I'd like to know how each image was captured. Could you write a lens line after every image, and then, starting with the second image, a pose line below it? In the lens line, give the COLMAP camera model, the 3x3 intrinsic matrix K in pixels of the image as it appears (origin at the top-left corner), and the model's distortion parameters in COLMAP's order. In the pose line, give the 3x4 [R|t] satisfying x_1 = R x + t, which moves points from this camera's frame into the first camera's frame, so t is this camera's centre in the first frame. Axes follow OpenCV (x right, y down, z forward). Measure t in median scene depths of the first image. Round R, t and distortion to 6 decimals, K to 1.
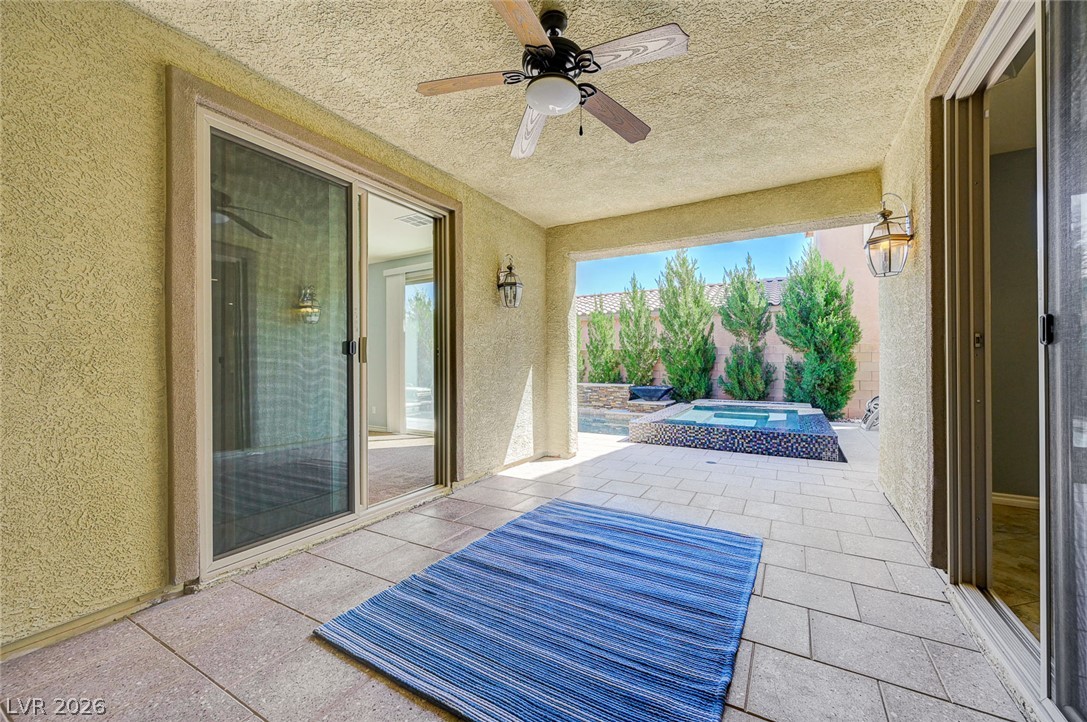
lens RADIAL K [[431.0, 0, 550.3], [0, 431.0, 361.9], [0, 0, 1]] dist [0.000048, 0.000165]
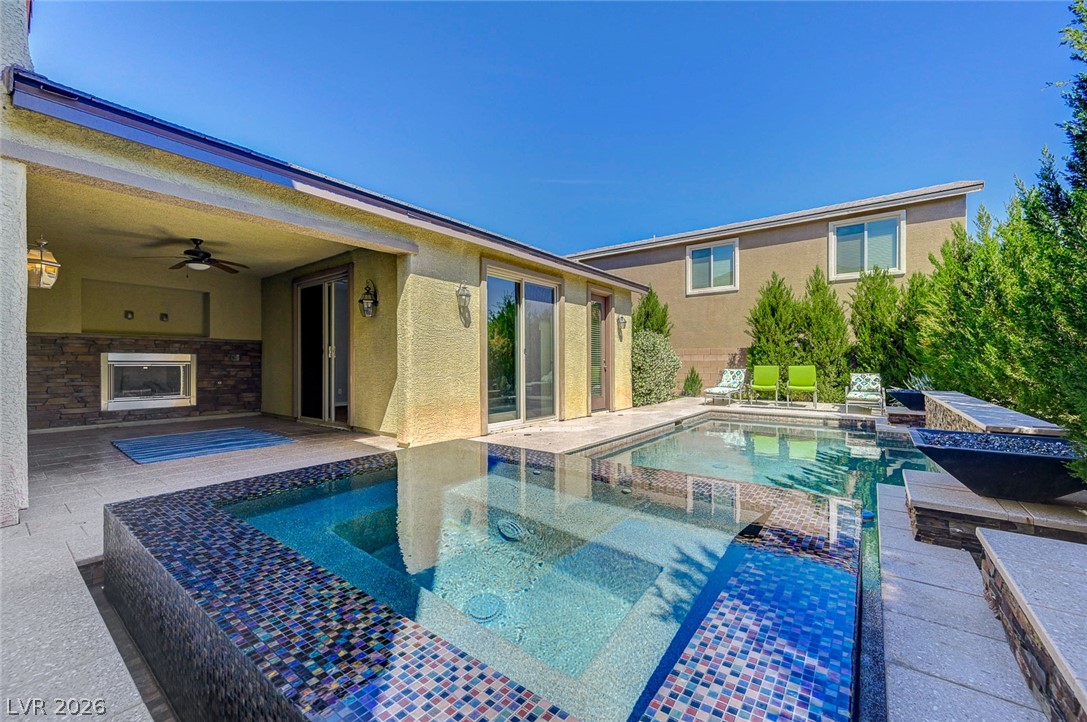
lens RADIAL K [[429.3, 0, 547.5], [0, 429.3, 361.7], [0, 0, 1]] dist [0.000092, 0.000096]
pose [[-0.130270, 0.000702, -0.991478, 1.185736], [0.003523, 0.999994, 0.000246, 0.020301], [0.991472, -0.003461, -0.130271, 1.720158]]
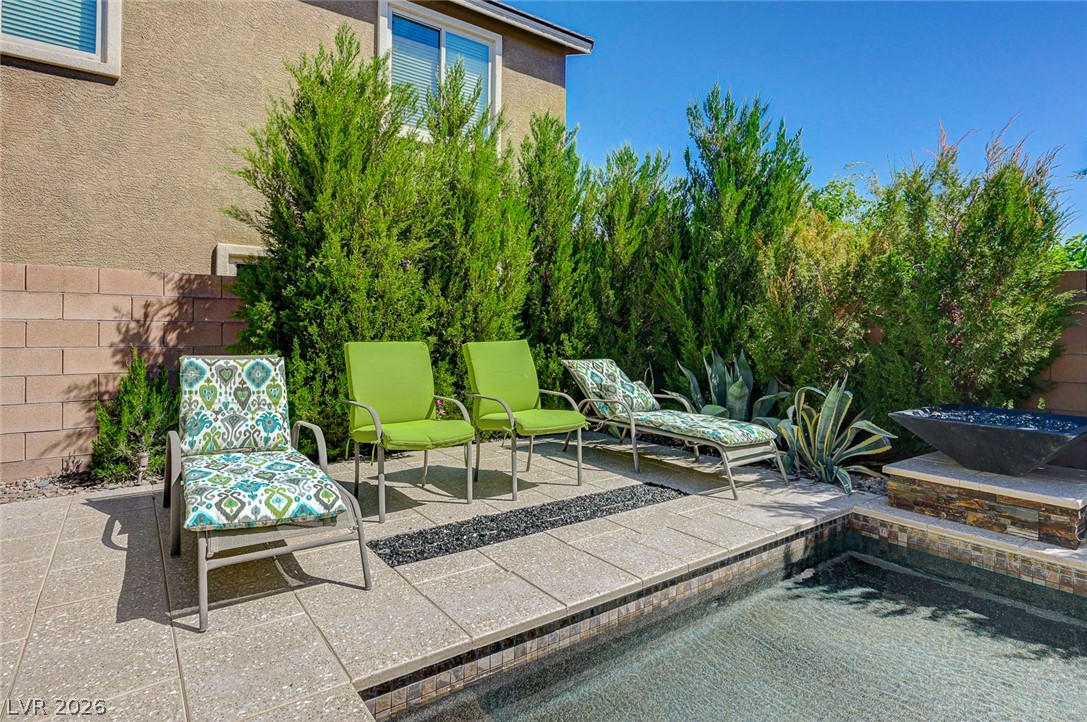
lens RADIAL K [[570.7, 0, 545.8], [0, 570.7, 323.4], [0, 0, 1]] dist [0.044047, -0.027954]
pose [[0.913263, 0.001678, -0.407366, -0.819657], [-0.006969, 0.999910, -0.011506, 0.028343], [0.407310, 0.013347, 0.913192, 1.957169]]
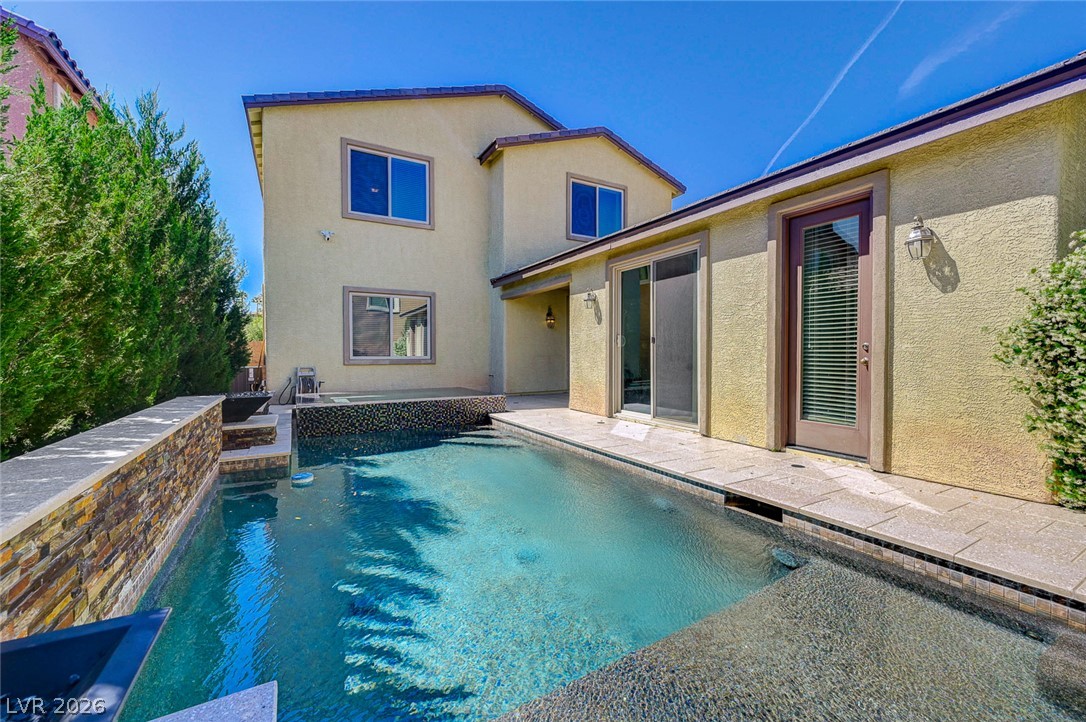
lens RADIAL K [[444.1, 0, 549.7], [0, 444.1, 360.5], [0, 0, 1]] dist [0.001419, 0.000088]
pose [[-0.867172, -0.002326, 0.498003, -0.768038], [0.003461, 0.999937, 0.010697, 0.031267], [-0.497996, 0.011000, -0.867110, 2.846923]]
